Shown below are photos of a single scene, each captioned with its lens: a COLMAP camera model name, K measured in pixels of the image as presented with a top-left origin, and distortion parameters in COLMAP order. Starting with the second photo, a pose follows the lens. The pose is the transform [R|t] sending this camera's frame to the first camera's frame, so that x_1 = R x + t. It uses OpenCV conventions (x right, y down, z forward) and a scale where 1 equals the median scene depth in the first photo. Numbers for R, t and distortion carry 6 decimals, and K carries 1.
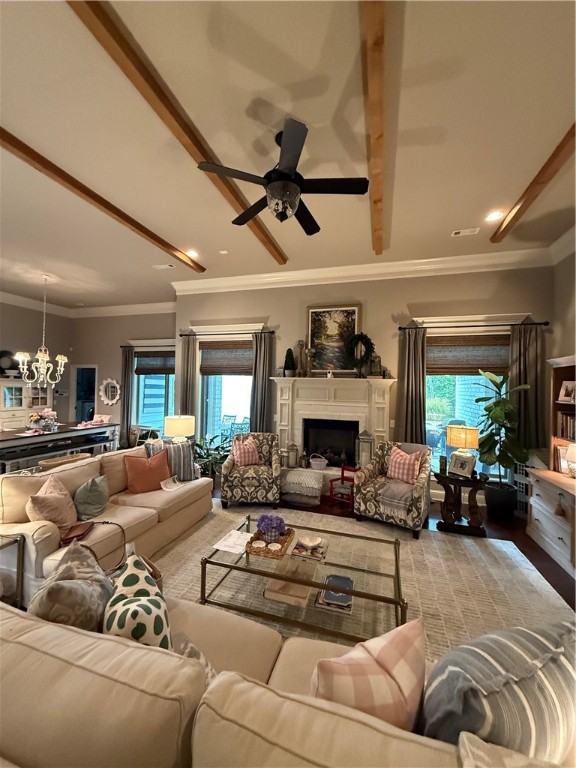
lens RADIAL K [[302.5, 0, 288.0], [0, 302.5, 384.0], [0, 0, 1]] dist [-0.000735, -0.000192]
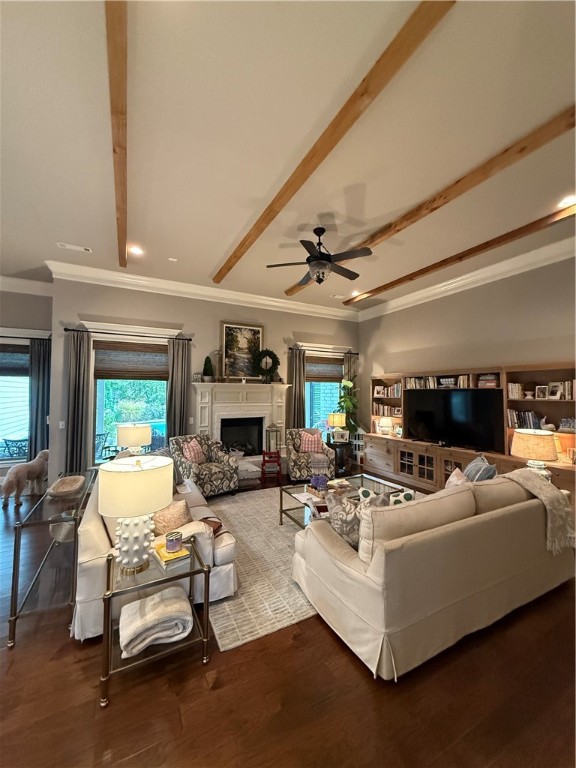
lens RADIAL K [[302.5, 0, 288.0], [0, 302.5, 384.0], [0, 0, 1]] dist [-0.000735, -0.000192]
pose [[0.712761, 0.003411, 0.701398, -0.585407], [0.004674, 0.999943, -0.009612, -0.005158], [-0.701391, 0.010129, 0.712705, 0.007728]]
